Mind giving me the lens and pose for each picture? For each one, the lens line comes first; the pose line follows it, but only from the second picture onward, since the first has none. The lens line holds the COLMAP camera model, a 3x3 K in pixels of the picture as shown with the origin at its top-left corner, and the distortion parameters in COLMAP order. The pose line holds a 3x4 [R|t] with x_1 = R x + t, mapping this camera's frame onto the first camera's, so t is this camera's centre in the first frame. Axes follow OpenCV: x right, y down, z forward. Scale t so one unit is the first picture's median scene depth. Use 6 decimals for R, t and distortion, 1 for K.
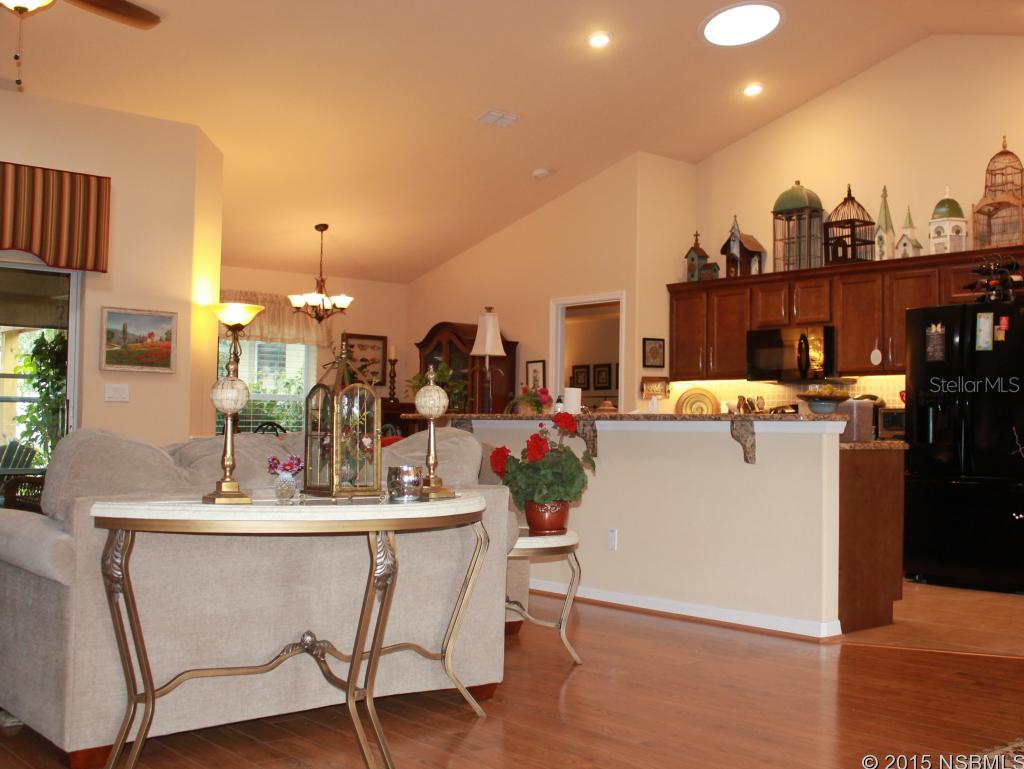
lens RADIAL K [[1317.6, 0, 512.0], [0, 1317.6, 384.5], [0, 0, 1]] dist [-0.096353, 0.031933]
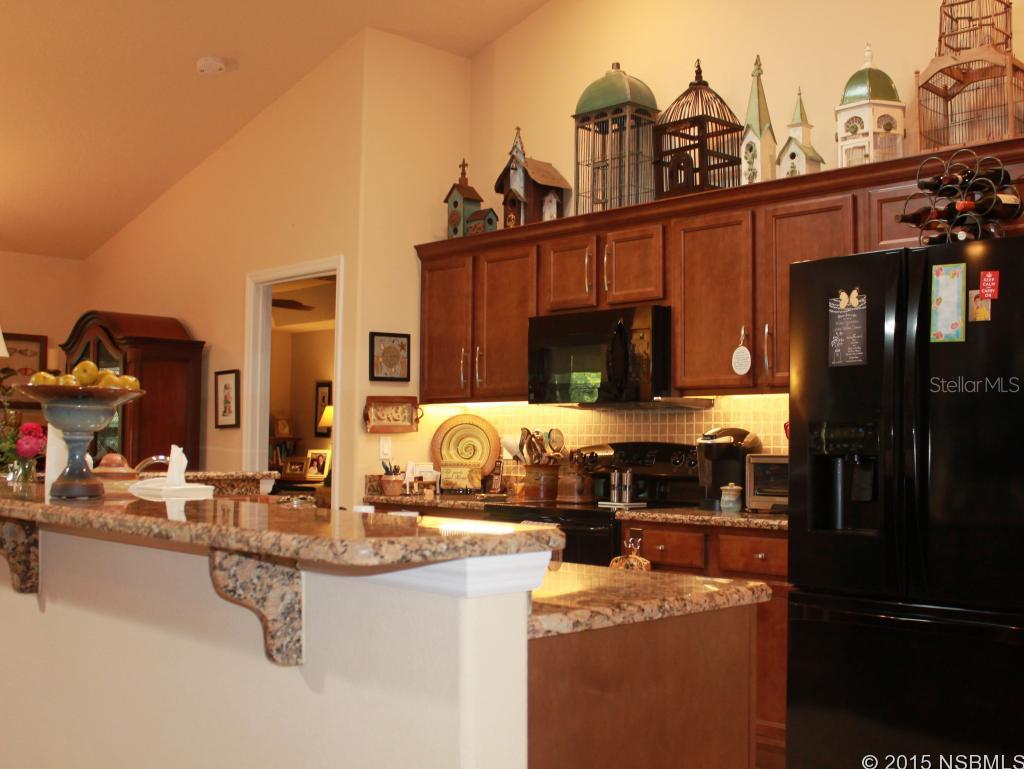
lens RADIAL K [[1317.6, 0, 512.0], [0, 1317.6, 384.5], [0, 0, 1]] dist [-0.096353, 0.031933]
pose [[0.998368, -0.001383, 0.057098, 0.144097], [0.002079, 0.999924, -0.012133, -0.004258], [-0.057077, 0.012232, 0.998295, 0.435843]]
